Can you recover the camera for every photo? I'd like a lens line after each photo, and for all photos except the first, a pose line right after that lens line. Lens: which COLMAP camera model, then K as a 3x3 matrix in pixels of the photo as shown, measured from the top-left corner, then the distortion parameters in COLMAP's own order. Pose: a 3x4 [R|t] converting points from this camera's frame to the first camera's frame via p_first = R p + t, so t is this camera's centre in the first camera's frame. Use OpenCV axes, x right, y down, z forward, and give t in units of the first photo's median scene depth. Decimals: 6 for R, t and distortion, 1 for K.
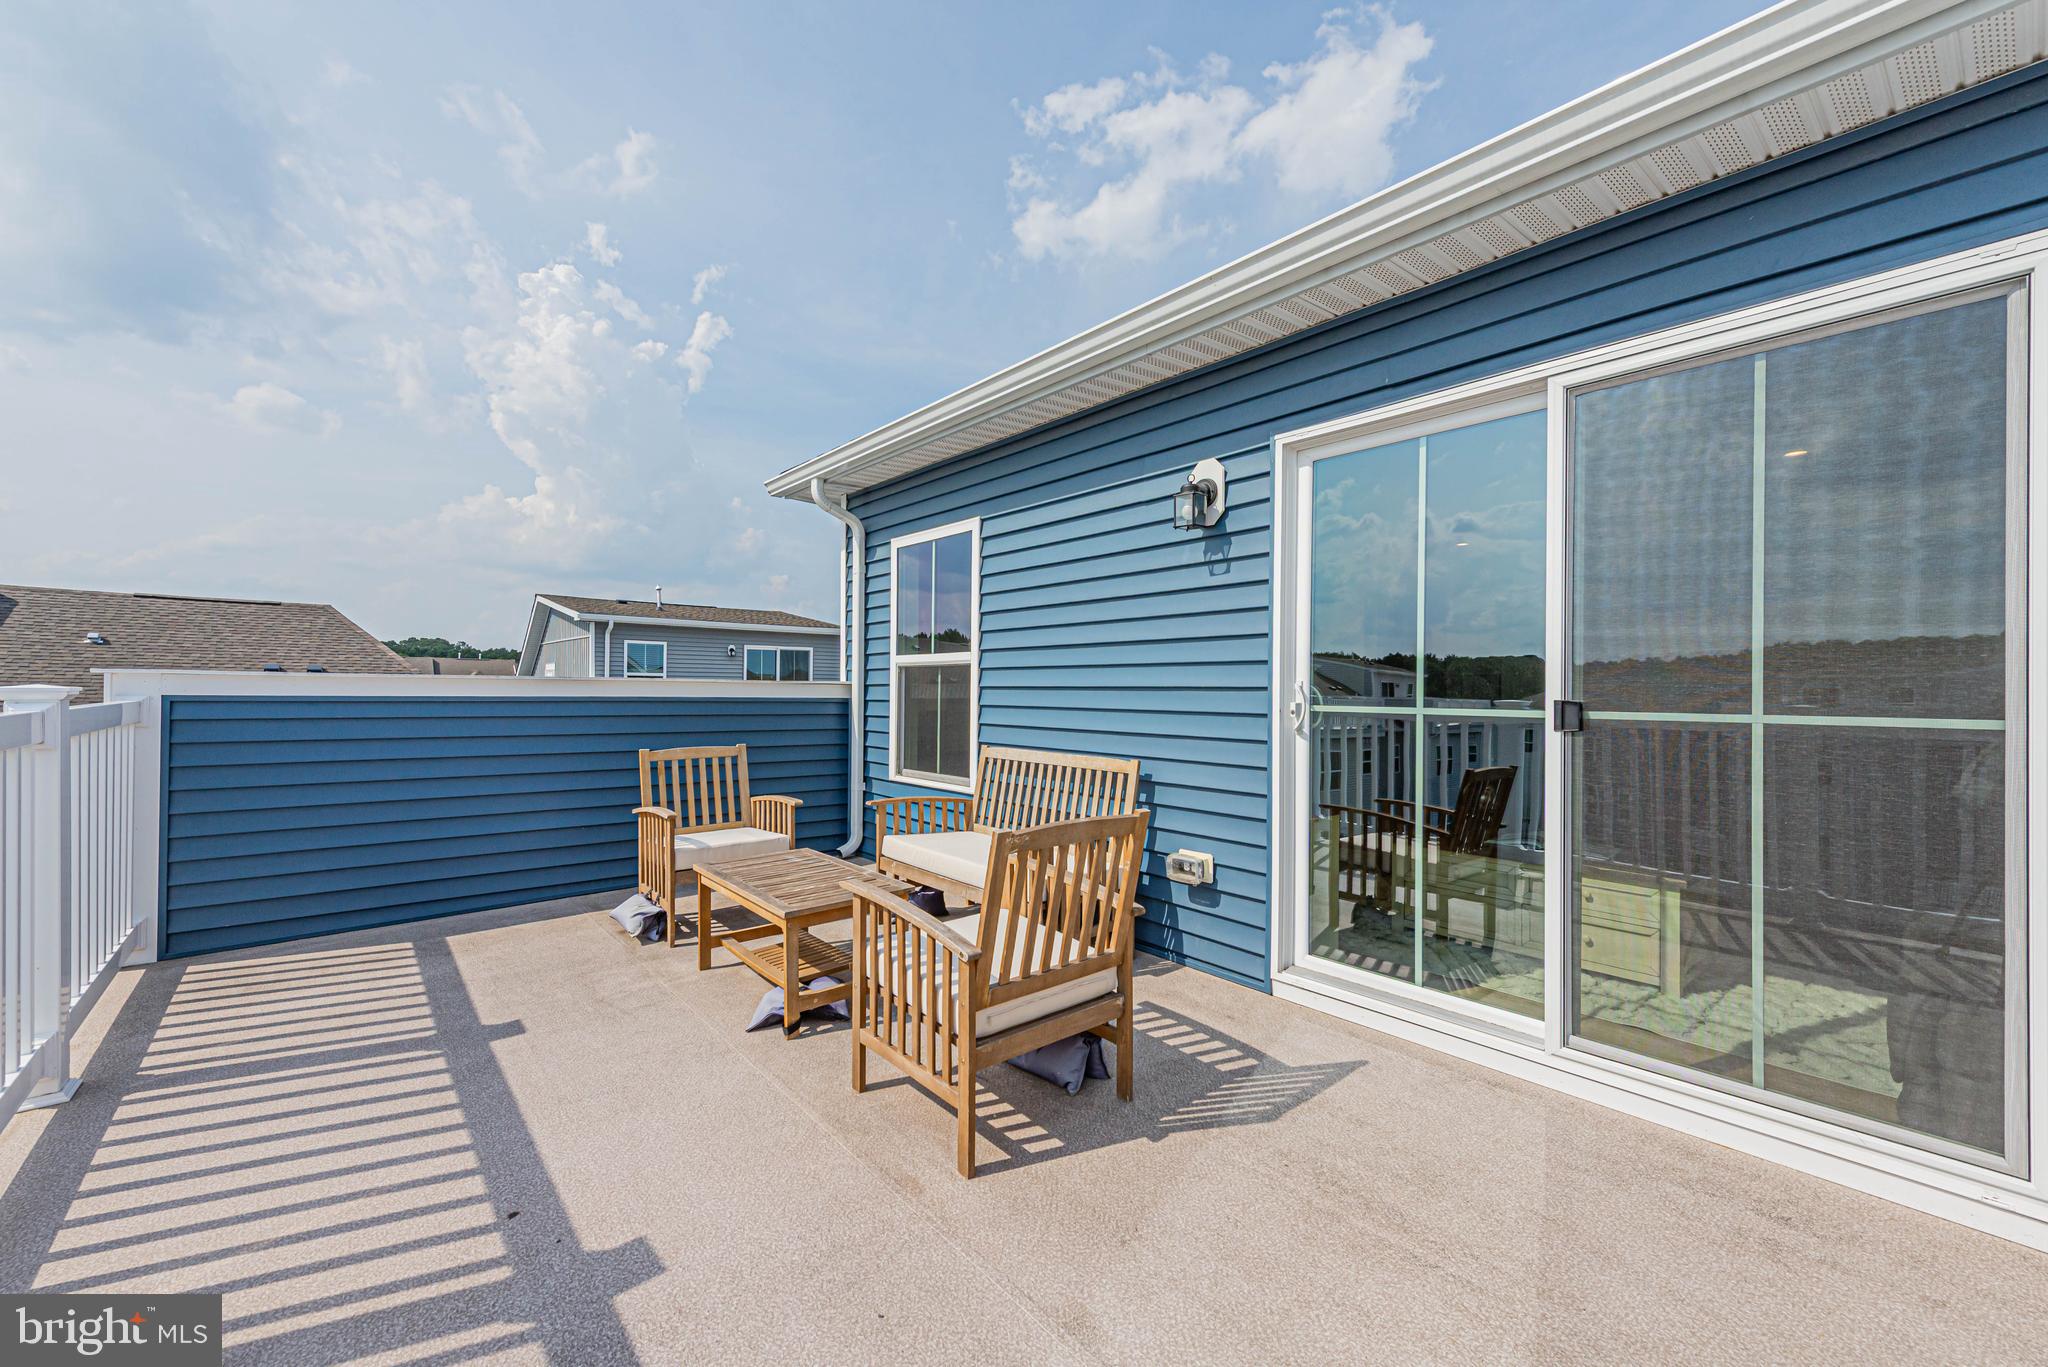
lens RADIAL K [[805.5, 0, 1038.8], [0, 805.5, 669.6], [0, 0, 1]] dist [0.028568, -0.000305]
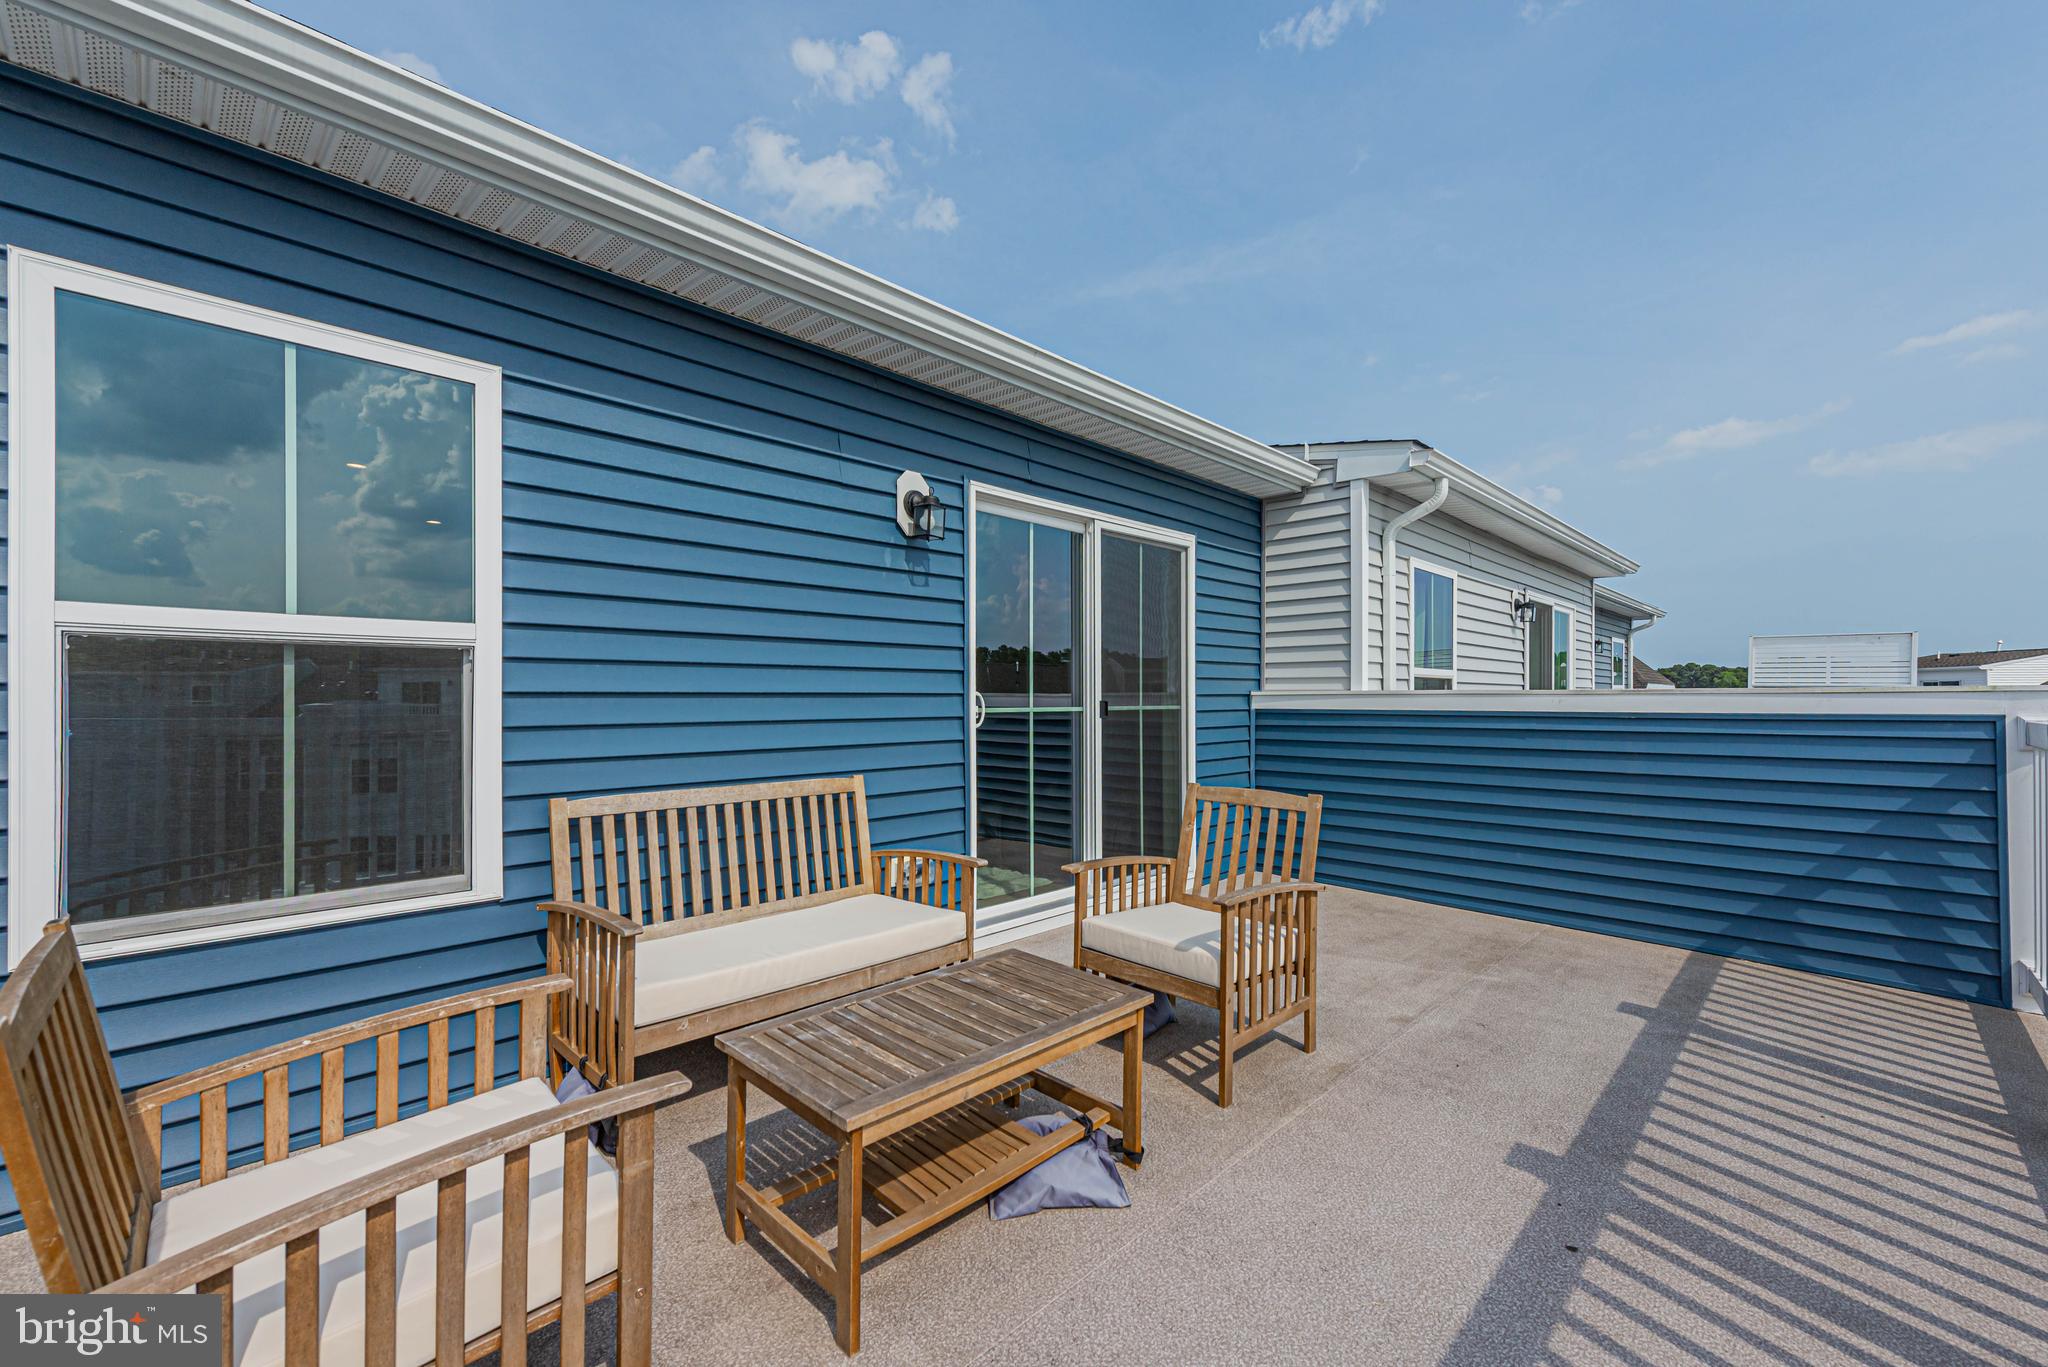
lens RADIAL K [[827.7, 0, 1008.2], [0, 827.7, 688.3], [0, 0, 1]] dist [0.006682, -0.000680]
pose [[-0.059020, 0.001870, 0.998255, -0.842758], [-0.023490, 0.999719, -0.003261, 0.015291], [-0.997980, -0.023641, -0.058960, 0.929252]]
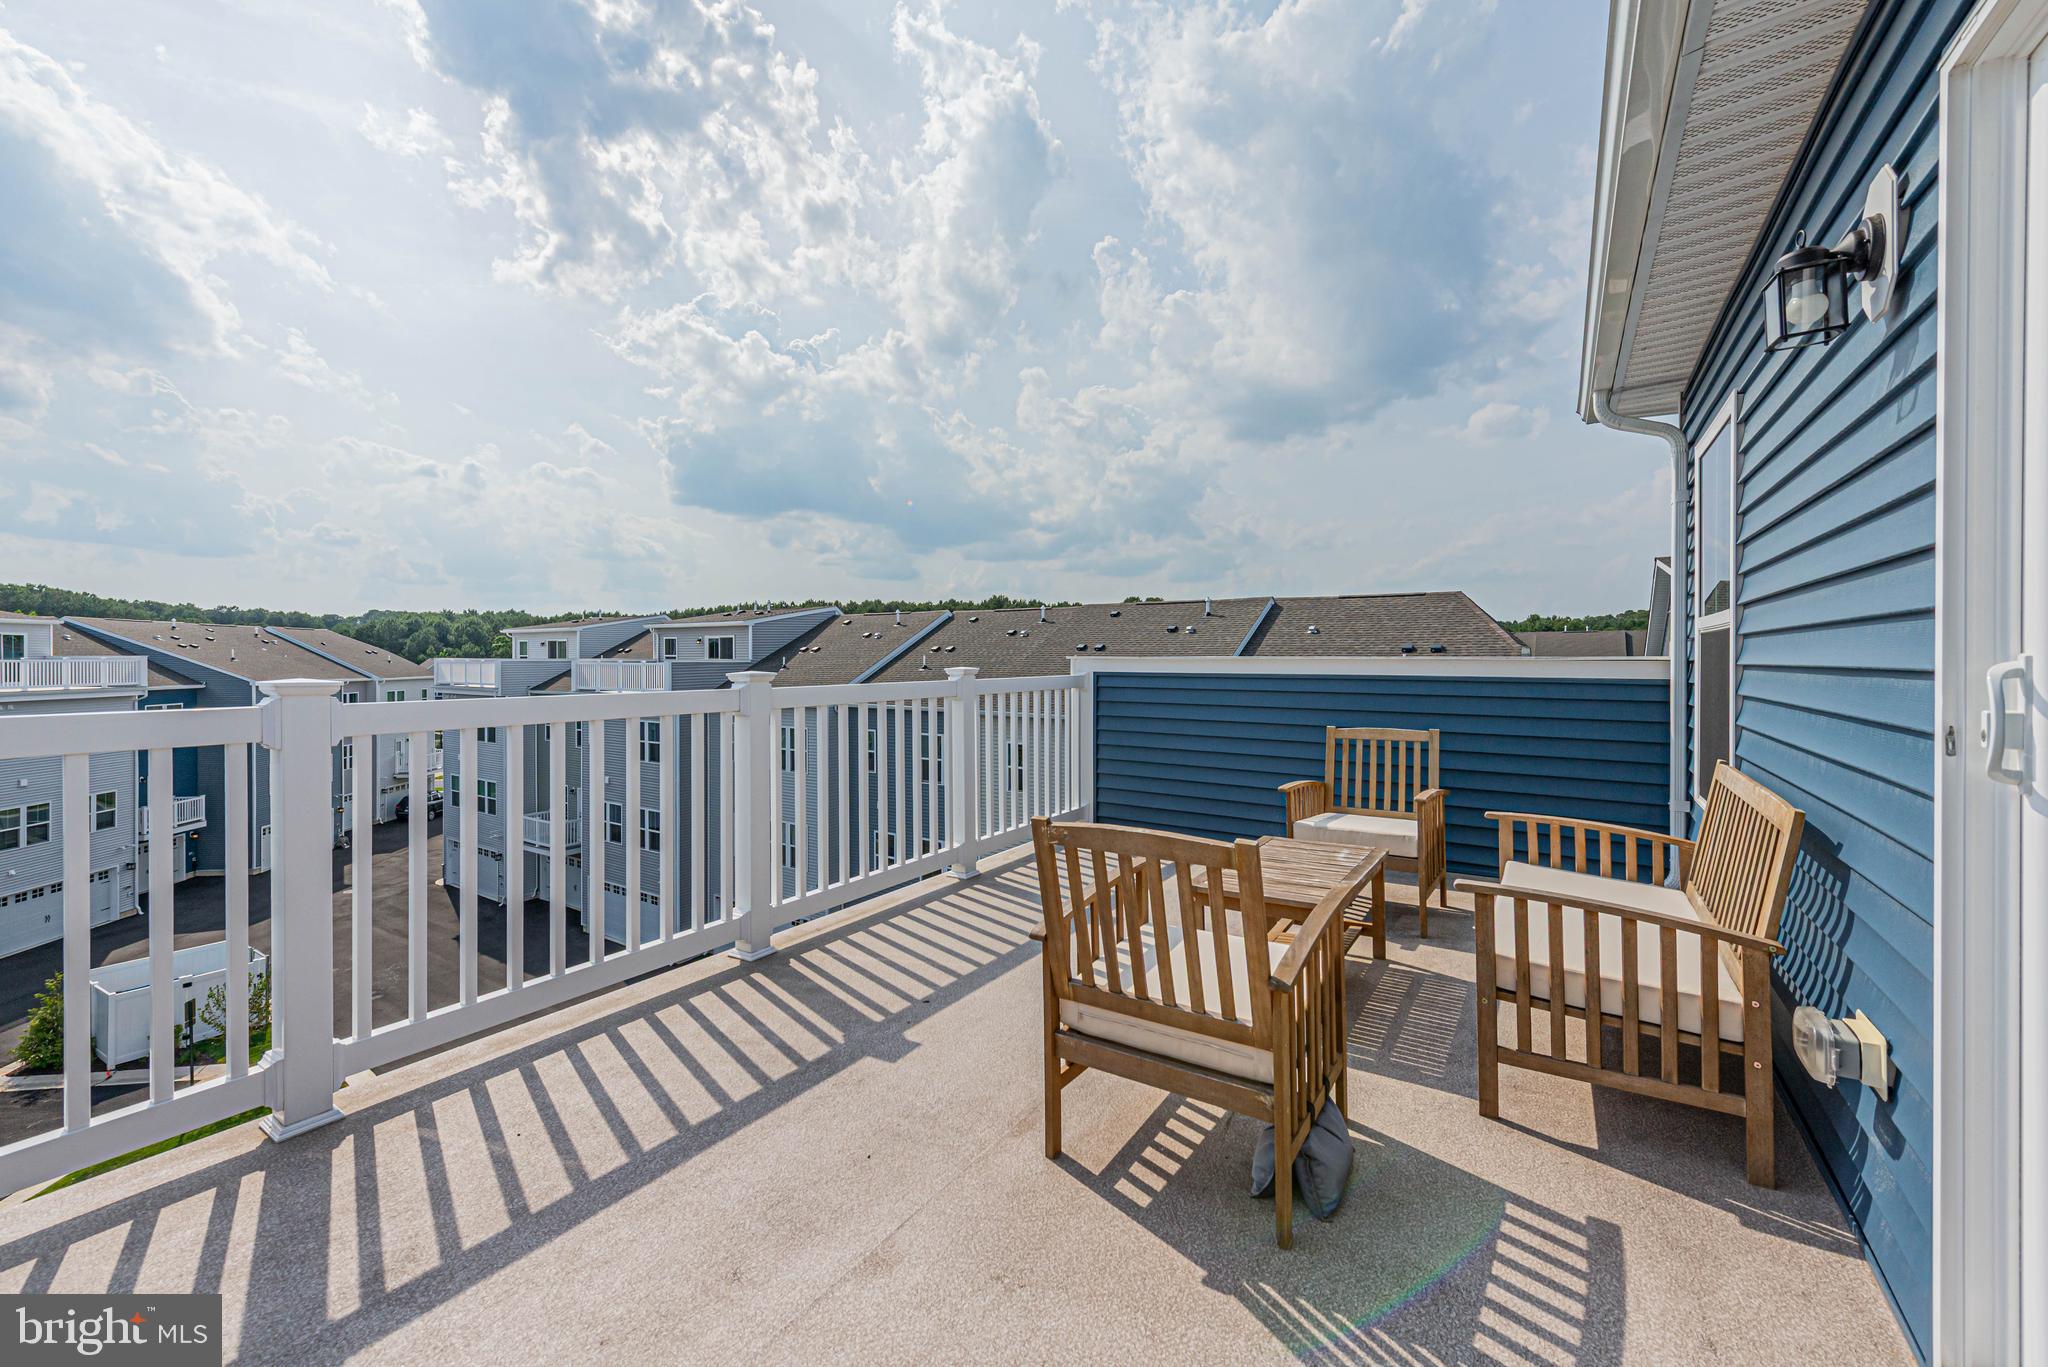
lens RADIAL K [[831.2, 0, 1037.8], [0, 831.2, 688.7], [0, 0, 1]] dist [0.004860, -0.000452]
pose [[0.280014, 0.025944, -0.959645, 0.517384], [0.028552, 0.998967, 0.035339, 0.003249], [0.959571, -0.037295, 0.278984, 0.419220]]
